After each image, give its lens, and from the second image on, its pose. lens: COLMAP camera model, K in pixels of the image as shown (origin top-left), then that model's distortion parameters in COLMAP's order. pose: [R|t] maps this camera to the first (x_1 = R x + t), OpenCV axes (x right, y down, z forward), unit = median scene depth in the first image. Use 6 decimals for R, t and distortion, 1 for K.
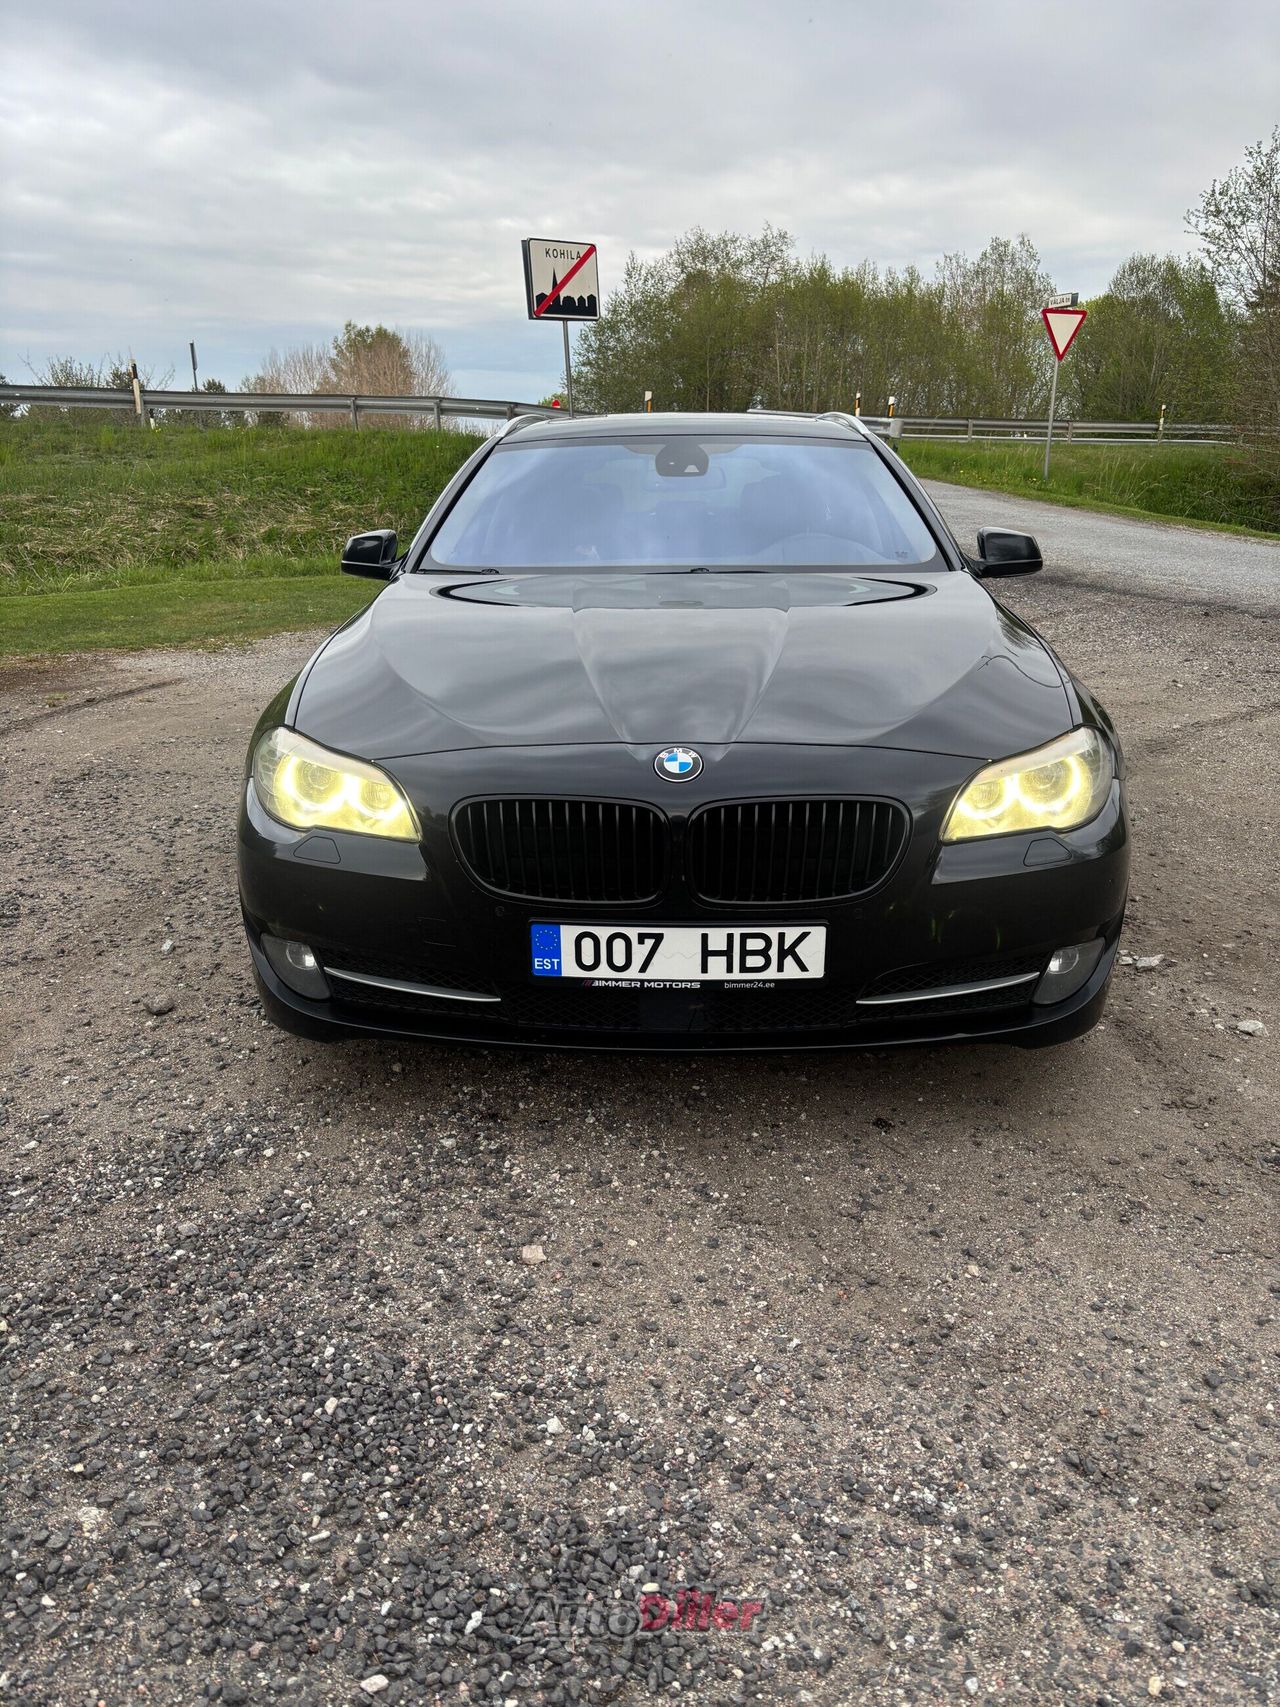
lens RADIAL K [[1280.0, 0, 631.6], [0, 1280.0, 851.8], [0, 0, 1]] dist [0.053831, -0.061240]
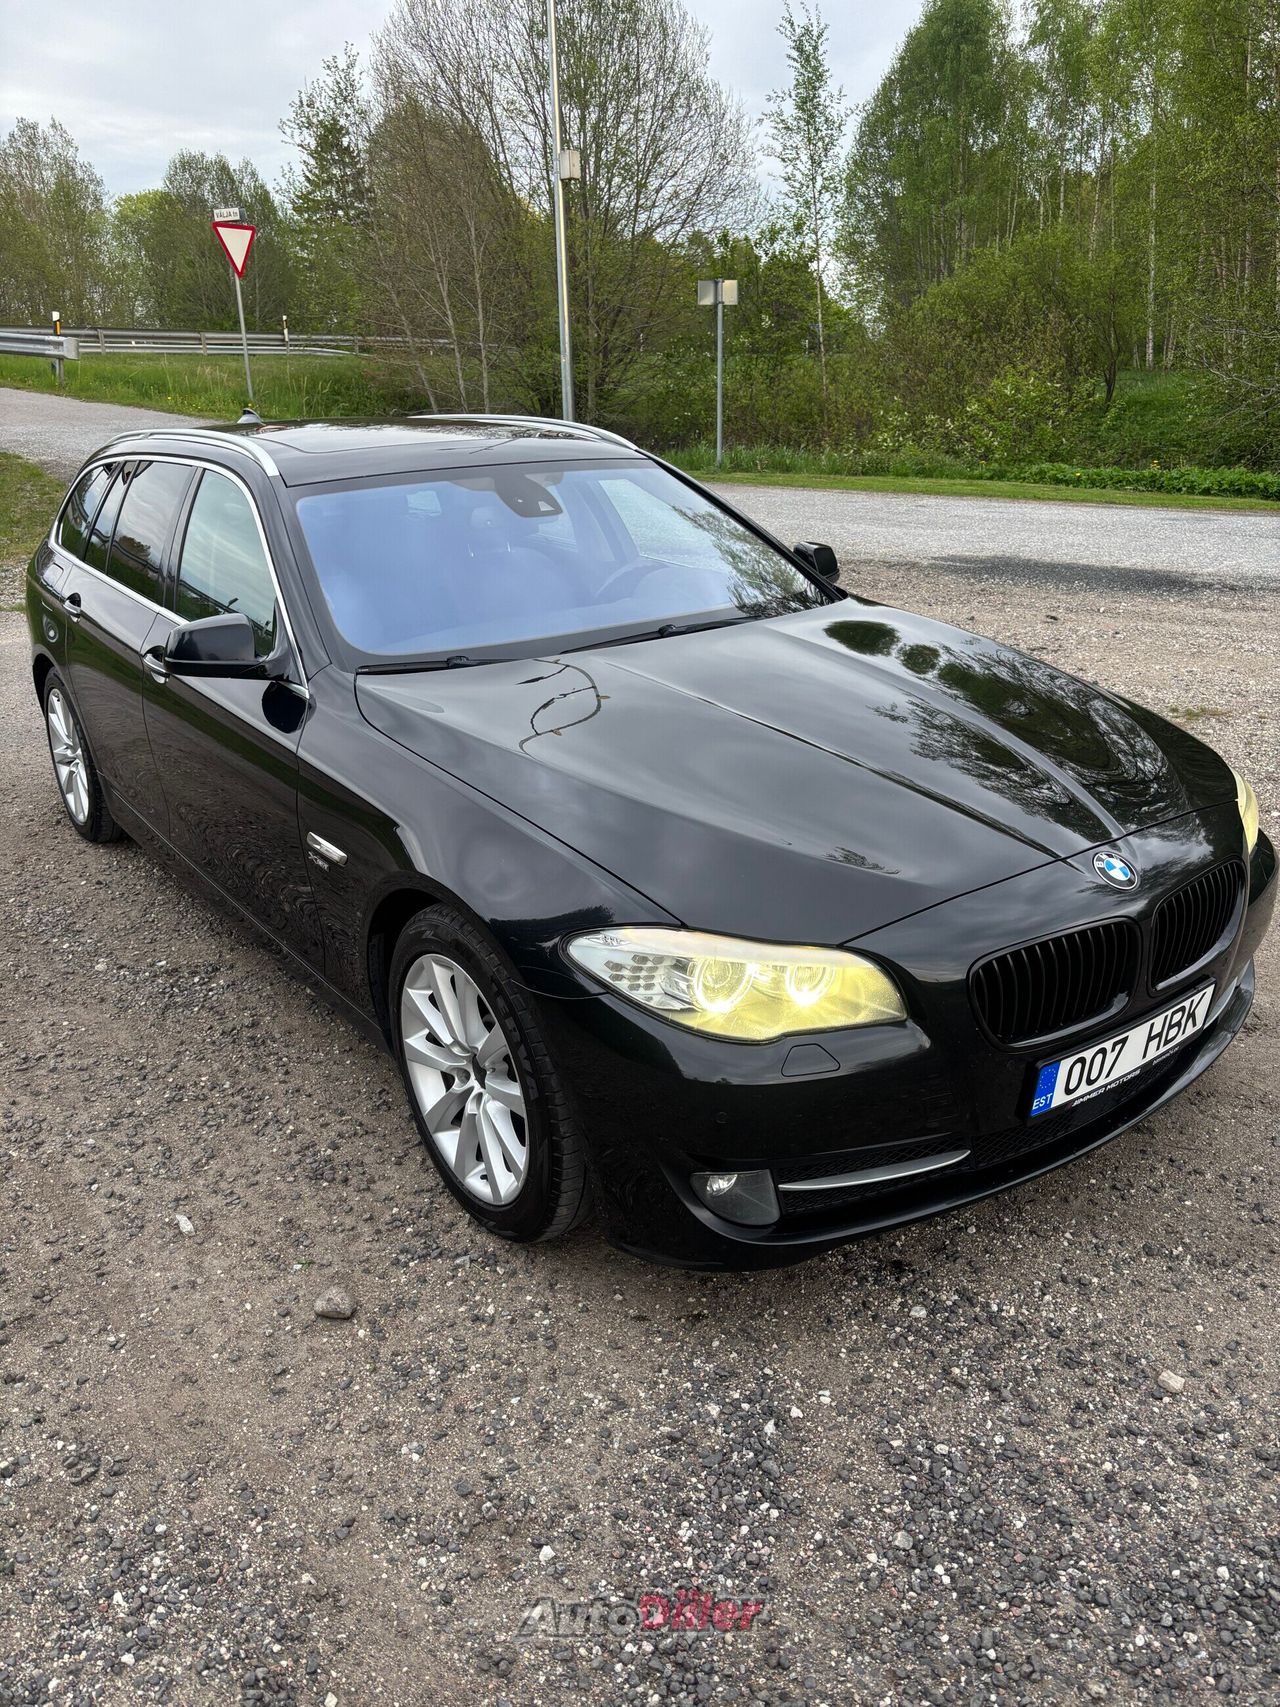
lens RADIAL K [[1280.0, 0, 631.6], [0, 1280.0, 851.8], [0, 0, 1]] dist [0.053831, -0.061240]
pose [[0.788054, -0.233939, 0.569423, -0.148159], [0.193829, 0.972226, 0.131173, -0.051390], [-0.584295, 0.006999, 0.811511, 0.068762]]
